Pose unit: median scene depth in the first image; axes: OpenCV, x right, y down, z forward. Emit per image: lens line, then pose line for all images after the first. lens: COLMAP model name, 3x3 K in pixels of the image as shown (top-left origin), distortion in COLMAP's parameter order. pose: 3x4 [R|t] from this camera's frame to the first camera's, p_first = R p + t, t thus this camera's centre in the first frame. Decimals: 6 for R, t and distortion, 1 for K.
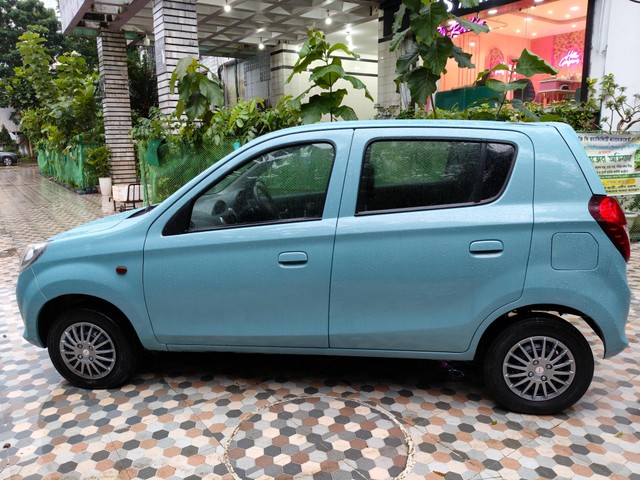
lens RADIAL K [[514.9, 0, 320.0], [0, 514.9, 240.0], [0, 0, 1]] dist [0.008473, -0.025887]
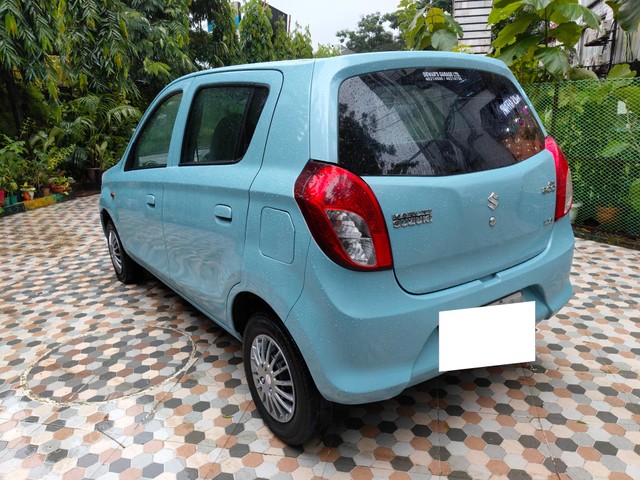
lens RADIAL K [[514.9, 0, 320.0], [0, 514.9, 240.0], [0, 0, 1]] dist [0.008473, -0.025887]
pose [[0.661594, 0.185580, -0.726536, 1.054773], [-0.130379, 0.982603, 0.132262, -0.075781], [0.738441, 0.007221, 0.674279, 0.547221]]
